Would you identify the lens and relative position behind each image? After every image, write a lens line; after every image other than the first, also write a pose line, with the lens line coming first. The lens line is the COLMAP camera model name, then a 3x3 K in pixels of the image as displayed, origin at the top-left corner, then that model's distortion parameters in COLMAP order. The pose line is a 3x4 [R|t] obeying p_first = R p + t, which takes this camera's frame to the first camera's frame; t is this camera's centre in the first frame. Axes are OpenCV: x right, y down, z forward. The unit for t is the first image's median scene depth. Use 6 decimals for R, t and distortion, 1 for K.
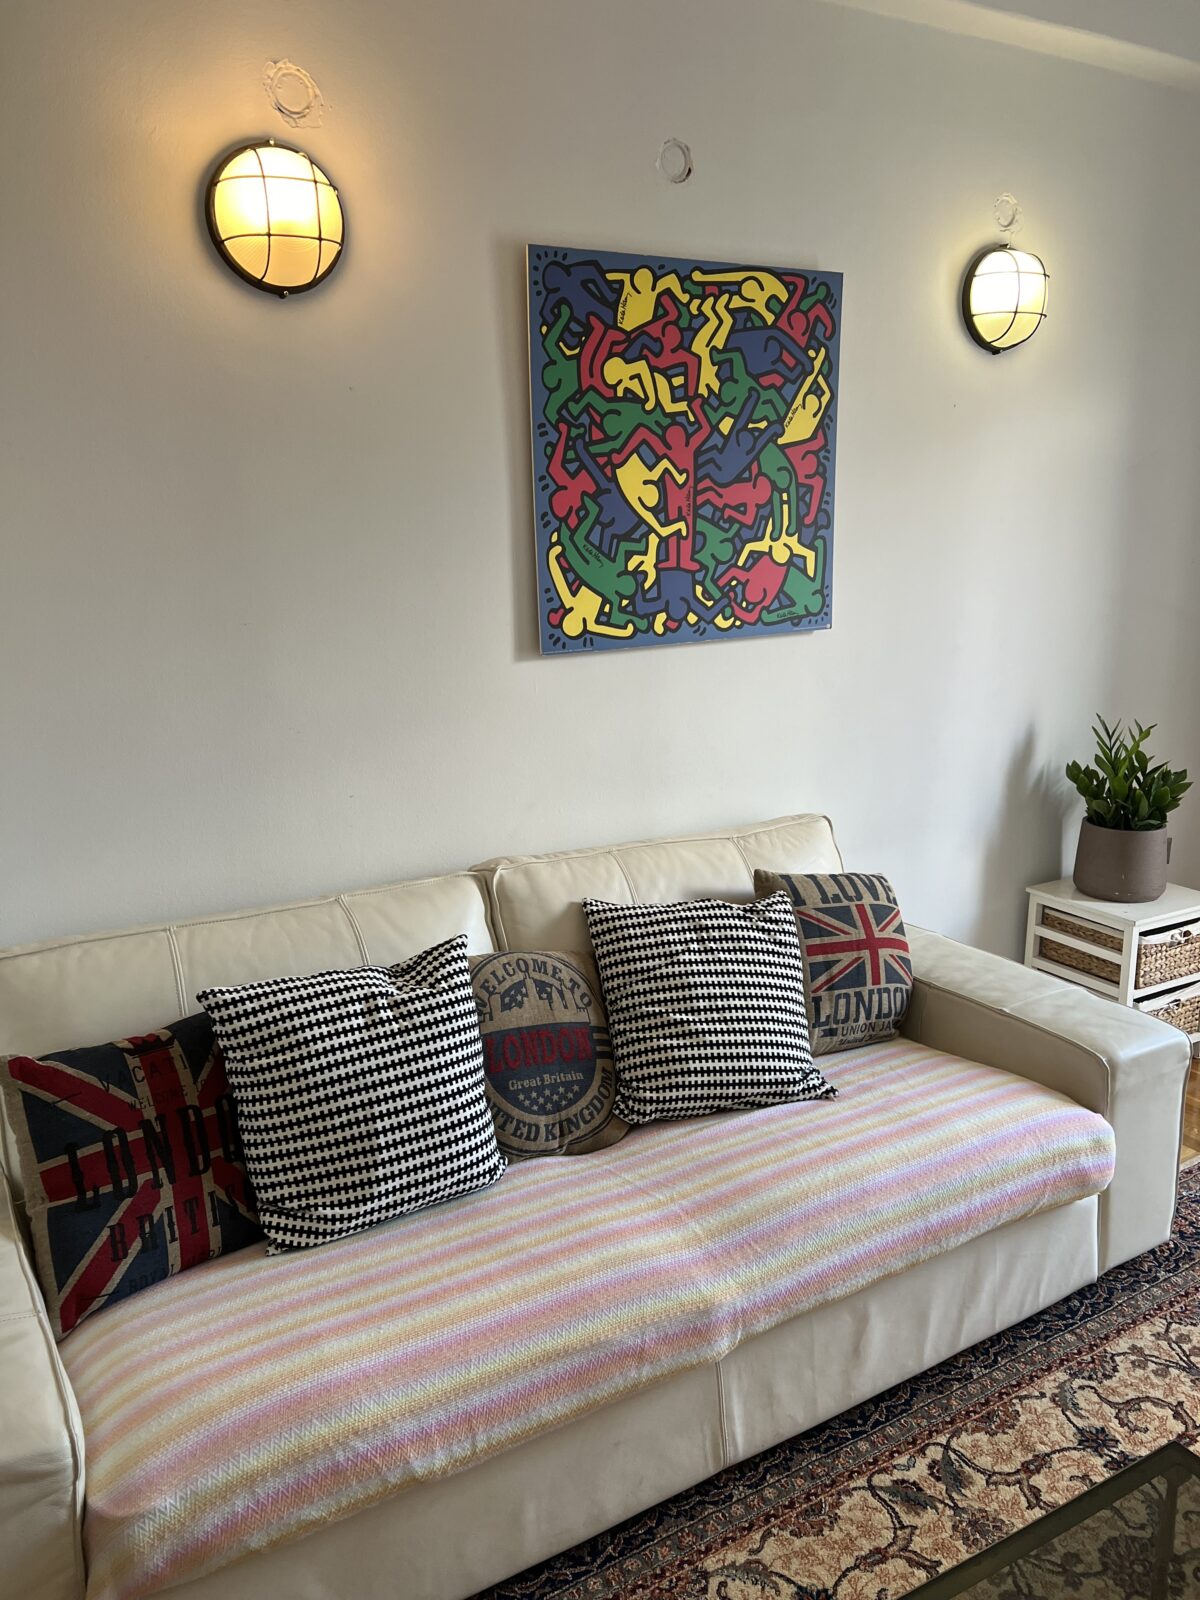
lens RADIAL K [[1179.4, 0, 600.0], [0, 1179.4, 800.0], [0, 0, 1]] dist [0.004764, -0.003090]
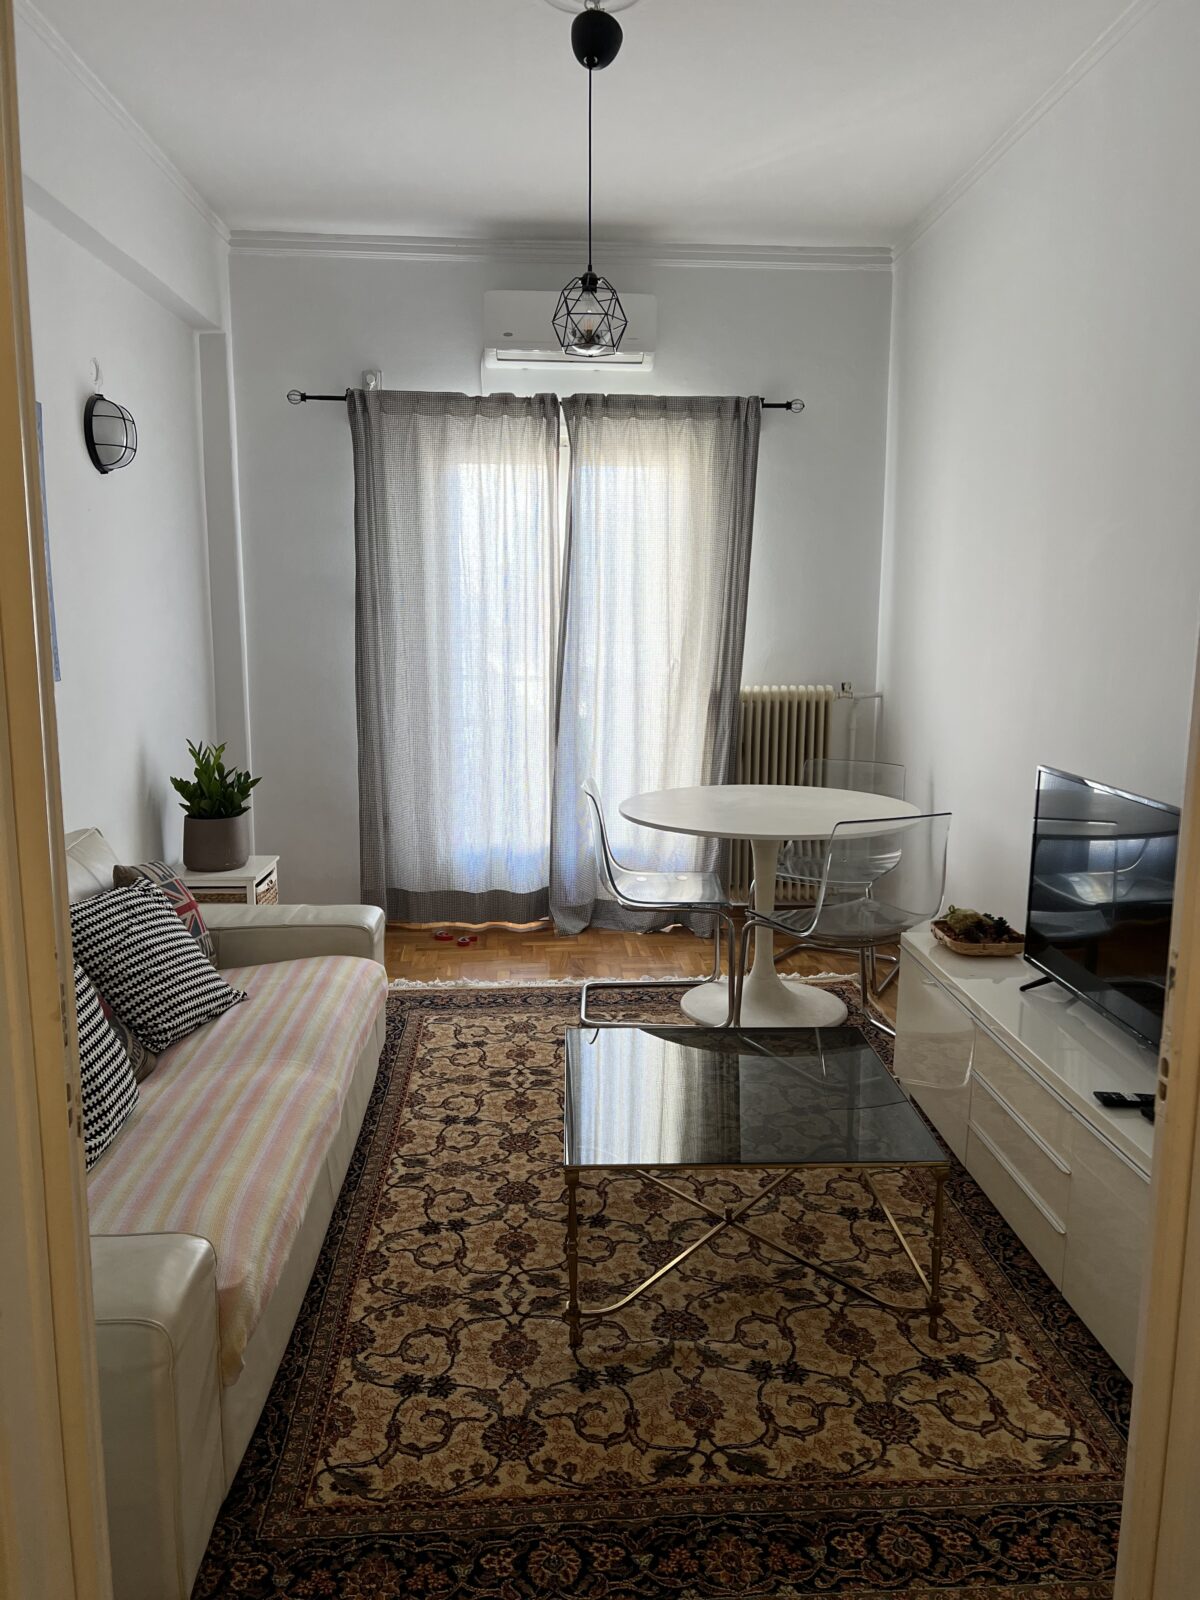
lens RADIAL K [[1179.4, 0, 600.0], [0, 1179.4, 800.0], [0, 0, 1]] dist [0.004764, -0.003090]
pose [[0.463380, -0.134823, 0.875843, -0.841823], [0.190225, 0.980452, 0.050283, 0.027752], [-0.865502, 0.143307, 0.479969, -0.089071]]
